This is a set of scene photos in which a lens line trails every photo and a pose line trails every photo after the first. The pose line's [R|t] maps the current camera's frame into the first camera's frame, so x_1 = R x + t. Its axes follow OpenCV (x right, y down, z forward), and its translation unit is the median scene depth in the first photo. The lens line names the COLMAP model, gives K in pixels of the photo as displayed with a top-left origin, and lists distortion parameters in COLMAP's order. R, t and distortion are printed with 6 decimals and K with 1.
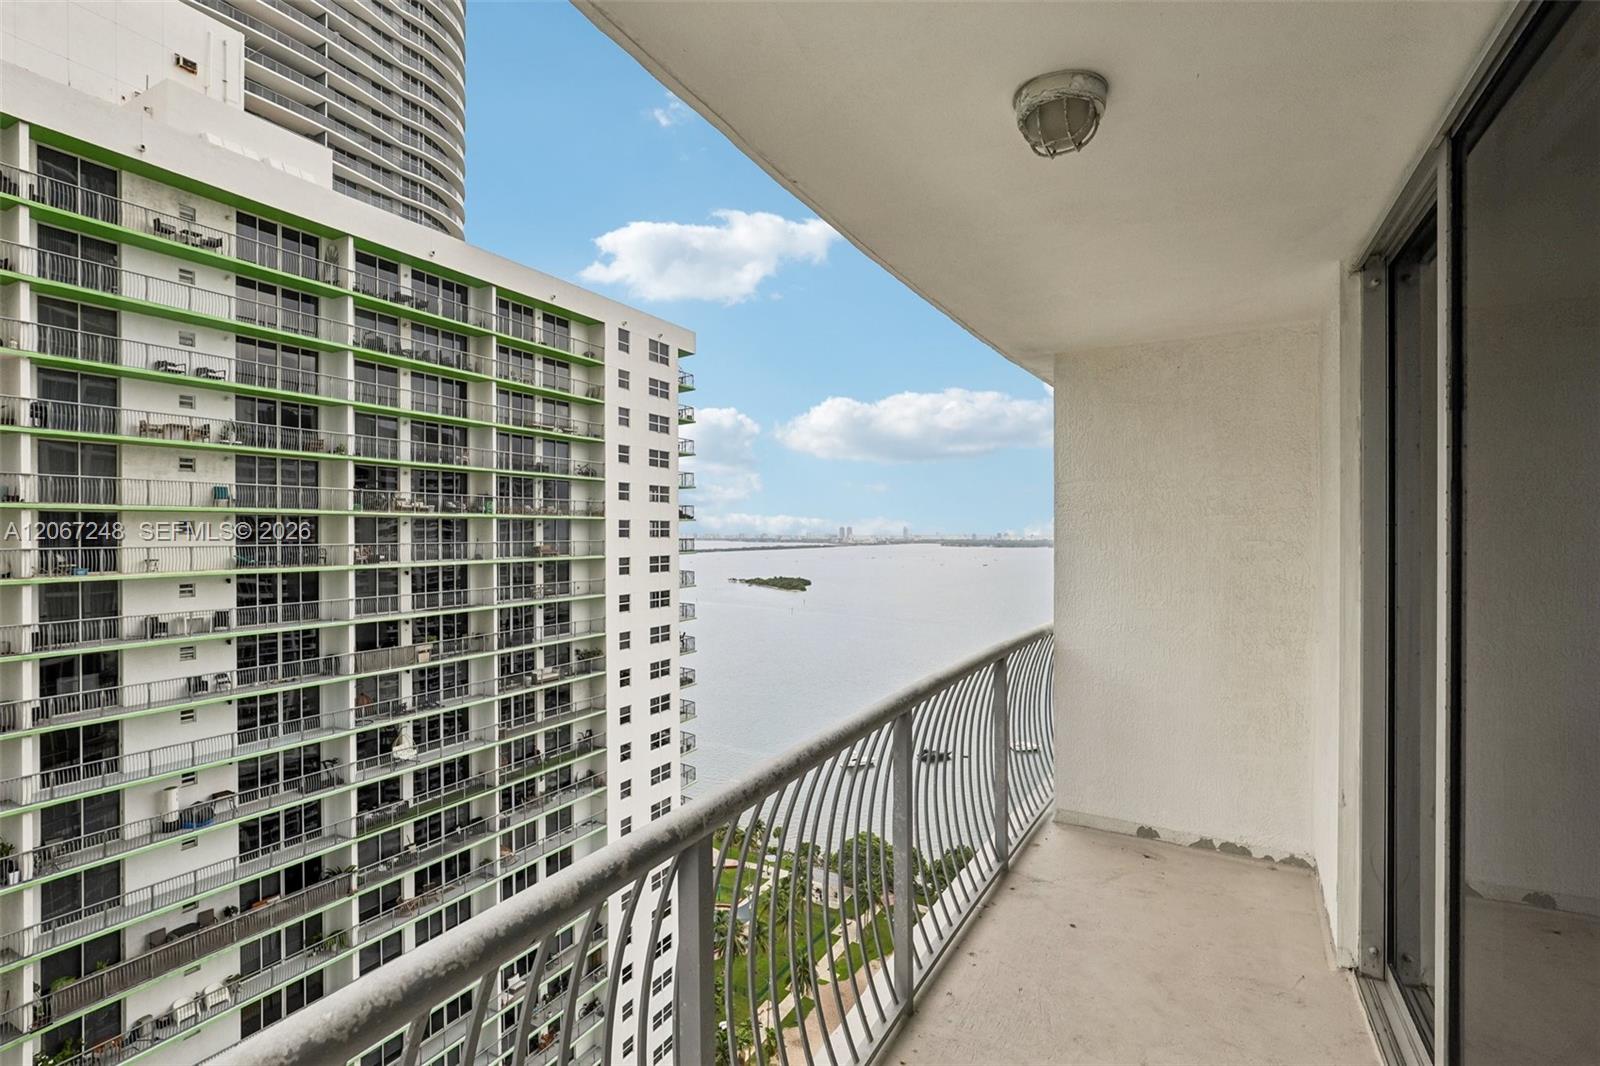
lens RADIAL K [[749.9, 0, 797.8], [0, 749.9, 537.1], [0, 0, 1]] dist [0.000955, 0.000674]
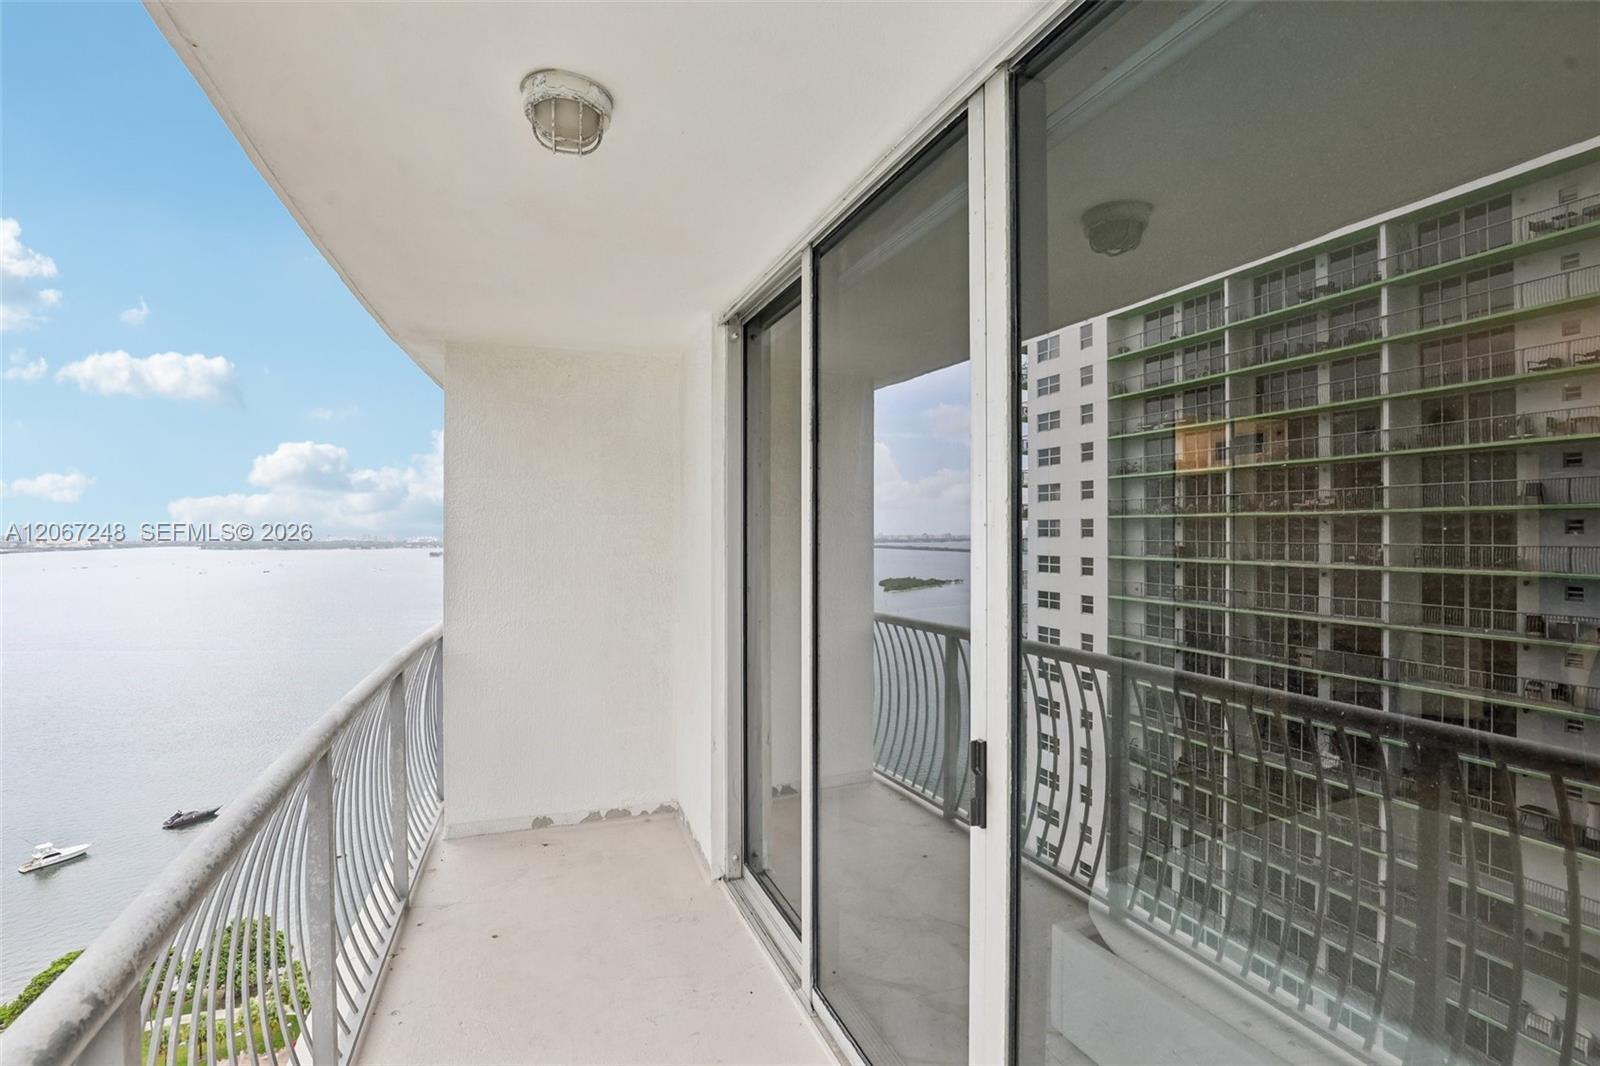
lens RADIAL K [[763.3, 0, 800.0], [0, 763.3, 533.0], [0, 0, 1]] dist [-0.023114, -0.009128]
pose [[0.642256, -0.004480, 0.766477, -0.143219], [0.007988, 0.999968, -0.000849, -0.000678], [-0.766448, 0.006668, 0.642271, 0.075171]]
